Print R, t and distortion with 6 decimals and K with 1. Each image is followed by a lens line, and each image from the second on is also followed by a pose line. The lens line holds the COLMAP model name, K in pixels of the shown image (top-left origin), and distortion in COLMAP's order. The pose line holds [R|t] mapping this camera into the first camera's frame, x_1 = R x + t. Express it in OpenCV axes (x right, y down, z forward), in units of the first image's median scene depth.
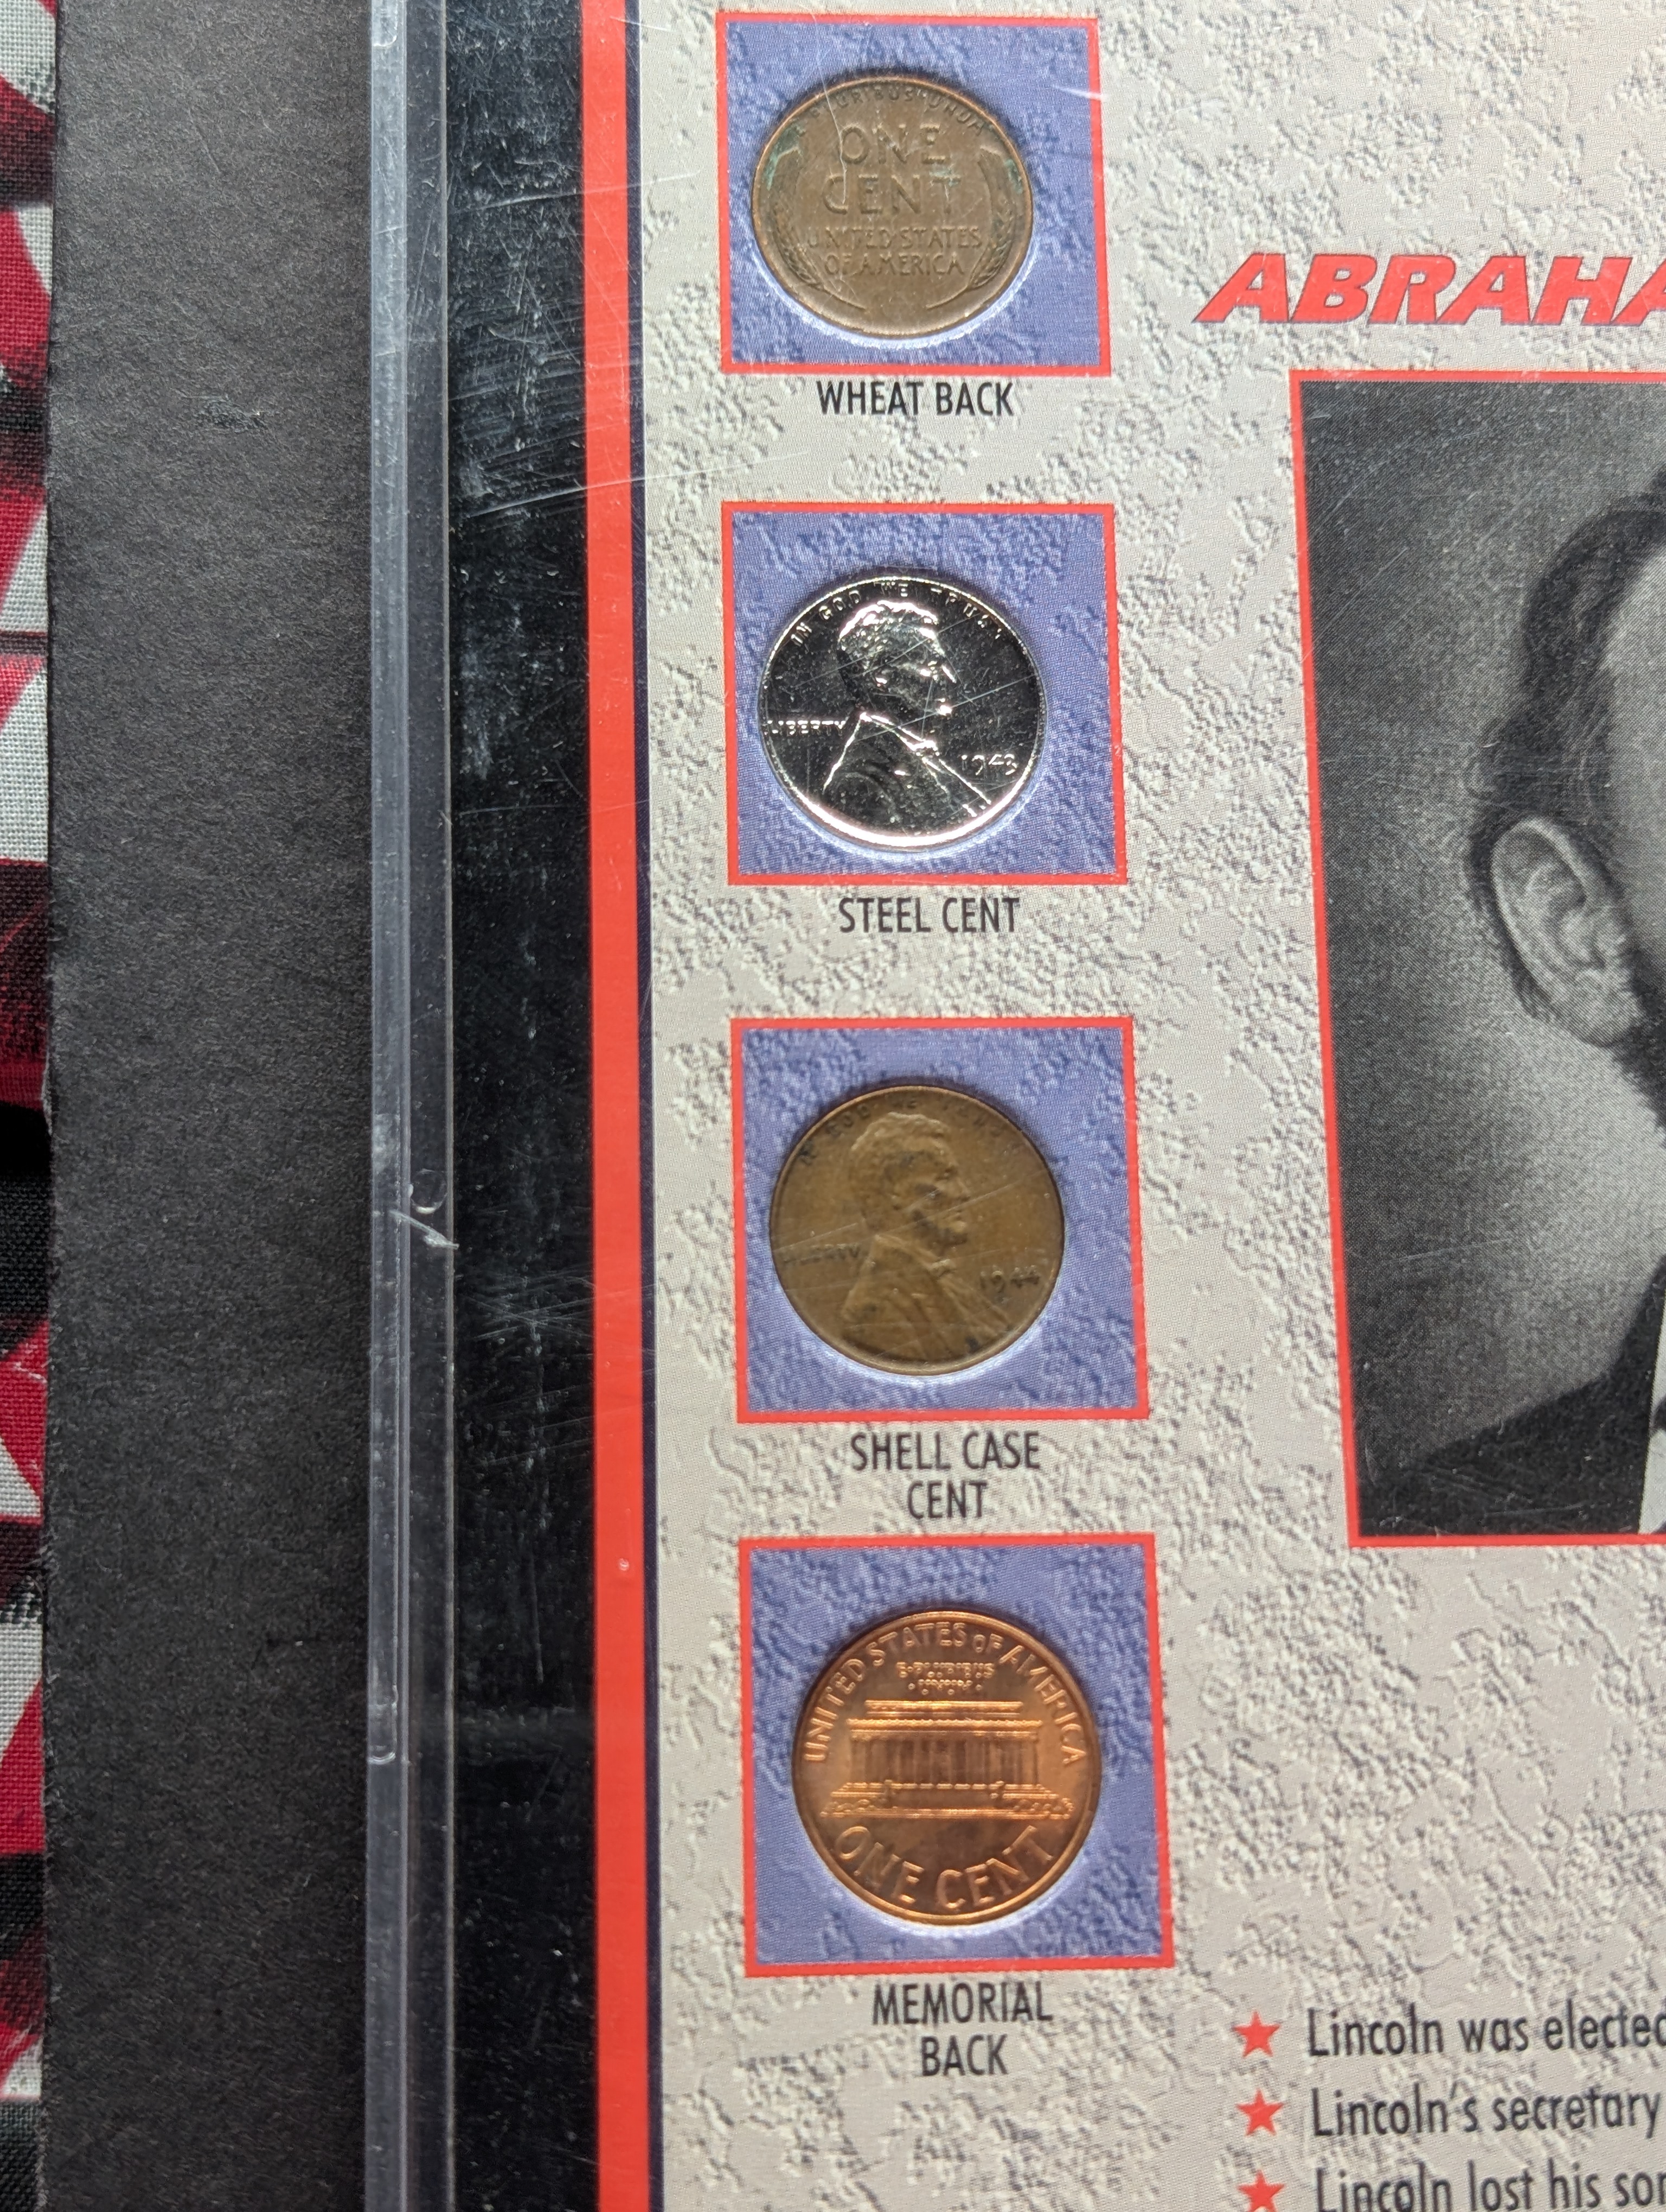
lens RADIAL K [[3495.1, 0, 833.0], [0, 3495.1, 1106.0], [0, 0, 1]] dist [0.229761, -1.251222]
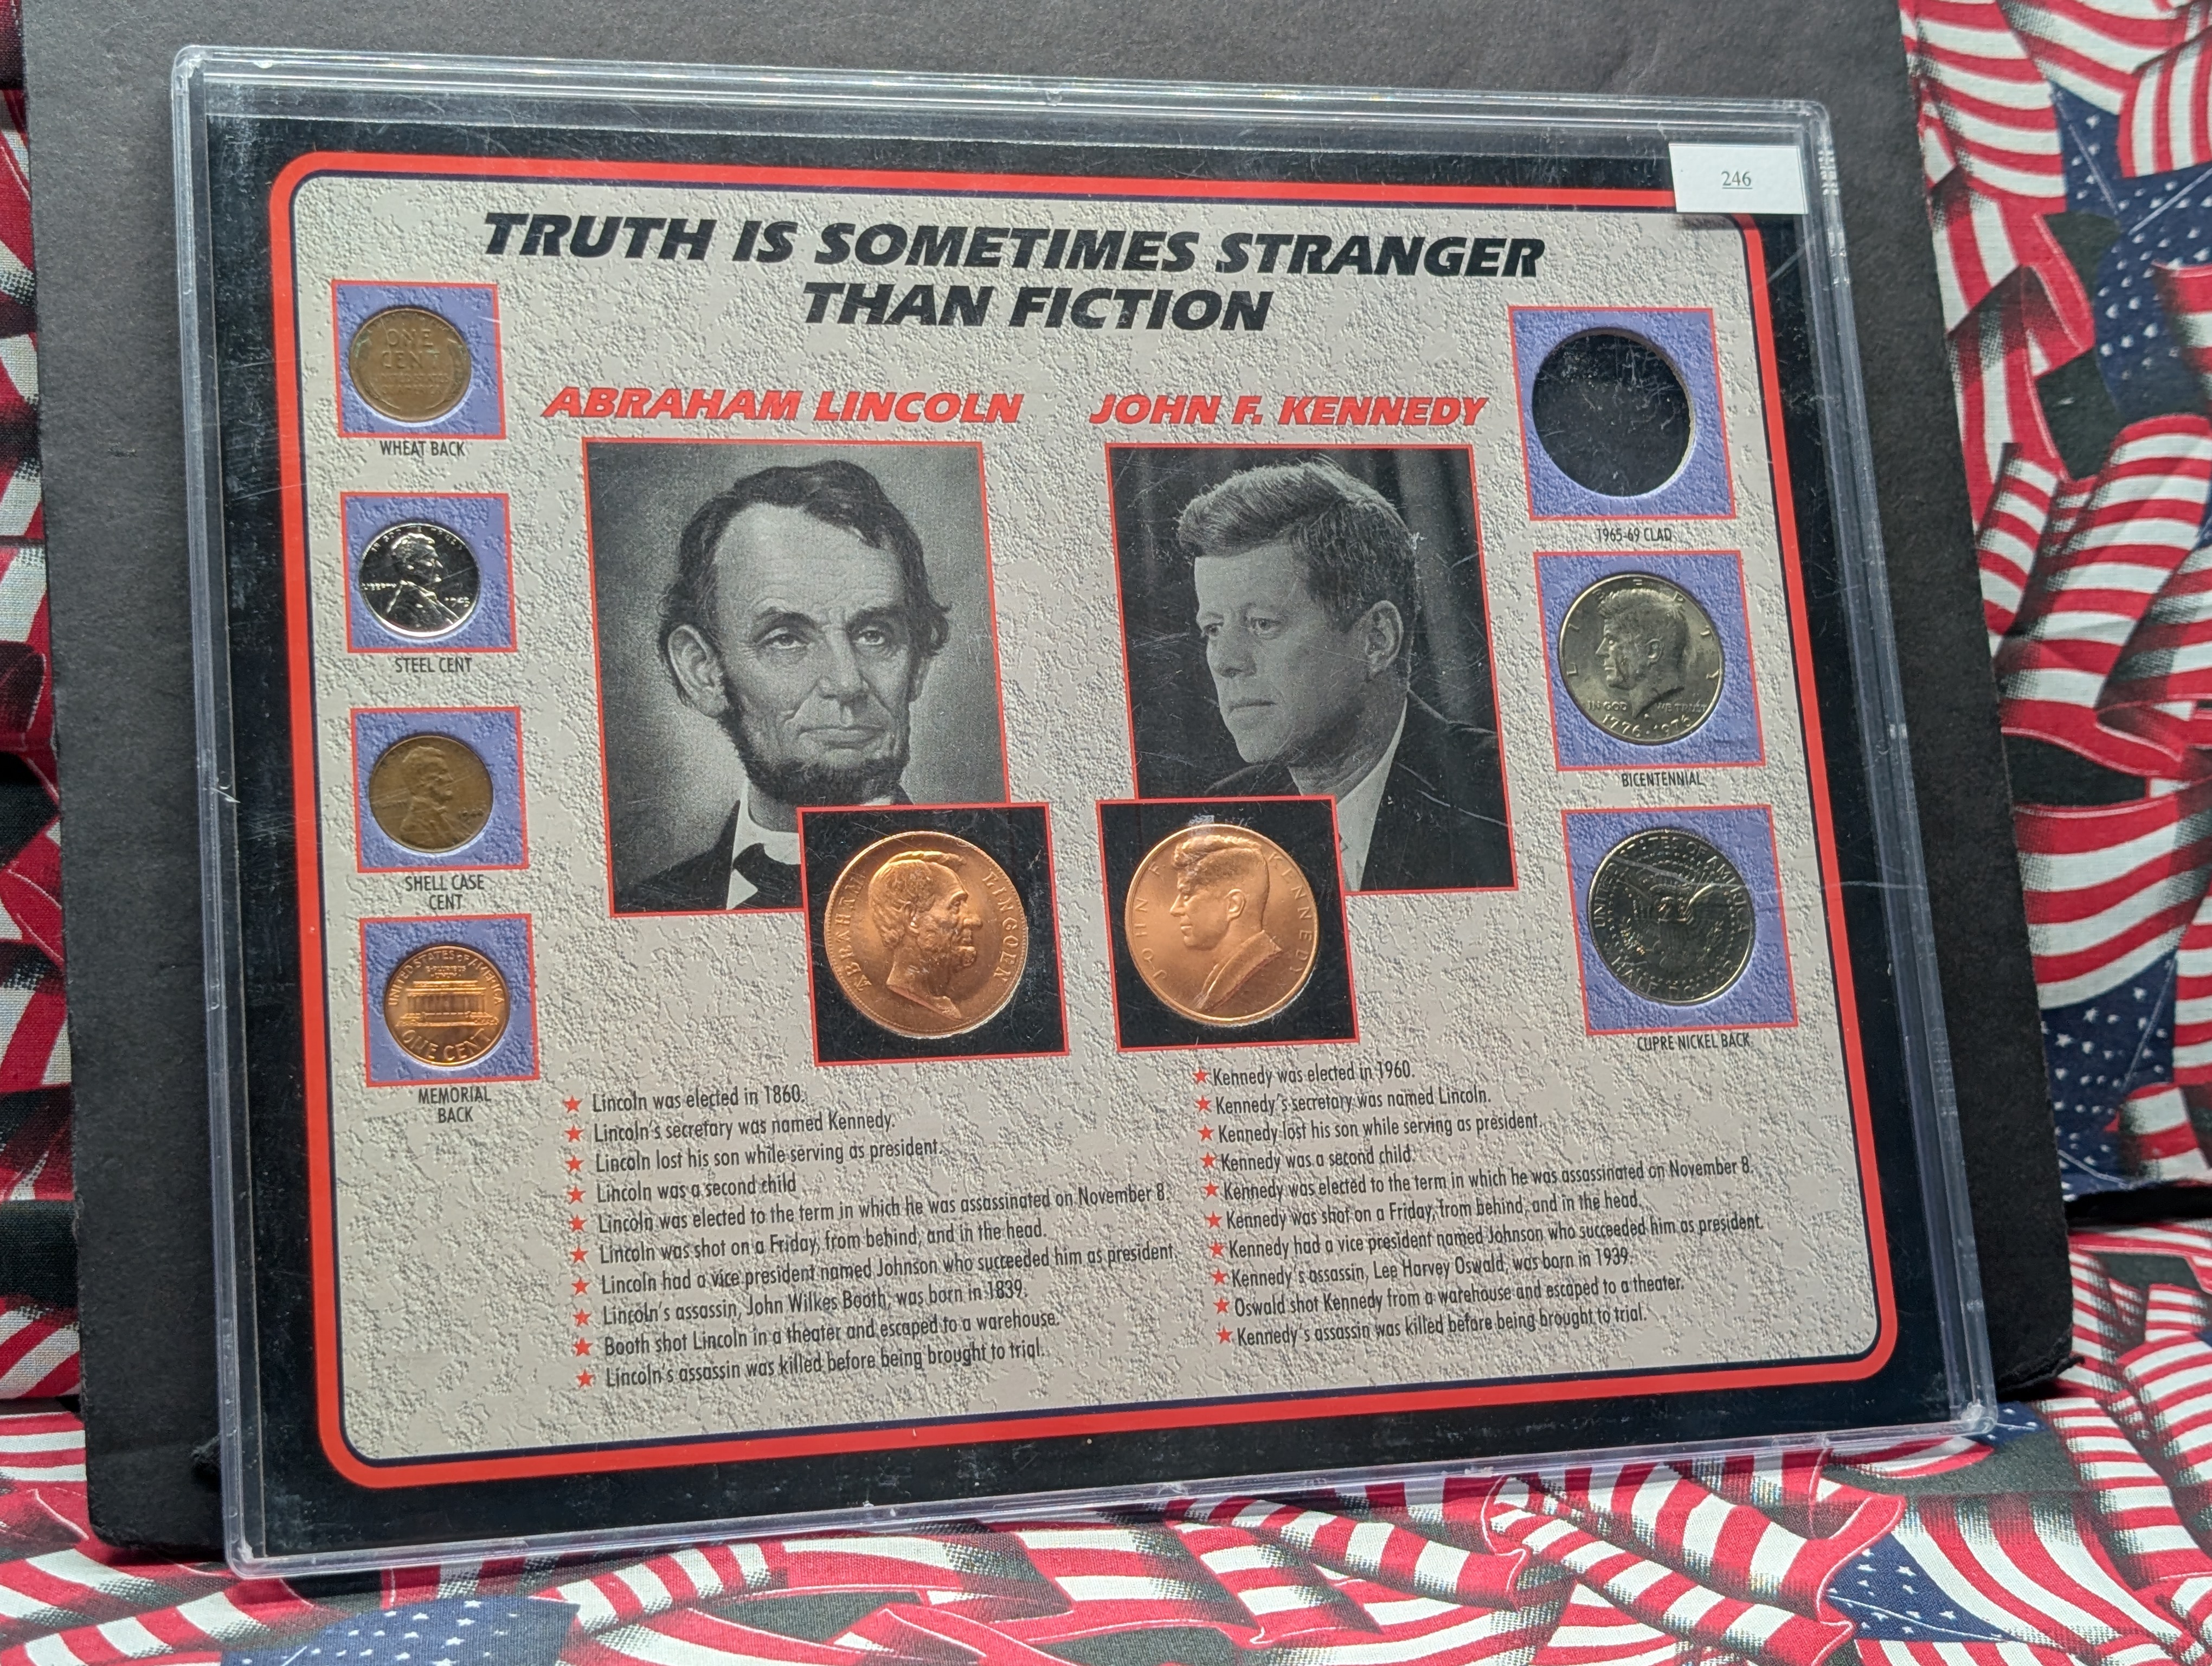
lens RADIAL K [[3495.1, 0, 1106.0], [0, 3495.1, 833.0], [0, 0, 1]] dist [0.229761, -1.251222]
pose [[0.974629, -0.016778, 0.223196, -0.064559], [0.015829, 0.999856, 0.006044, 0.054369], [-0.223266, -0.002357, 0.974755, -1.483135]]
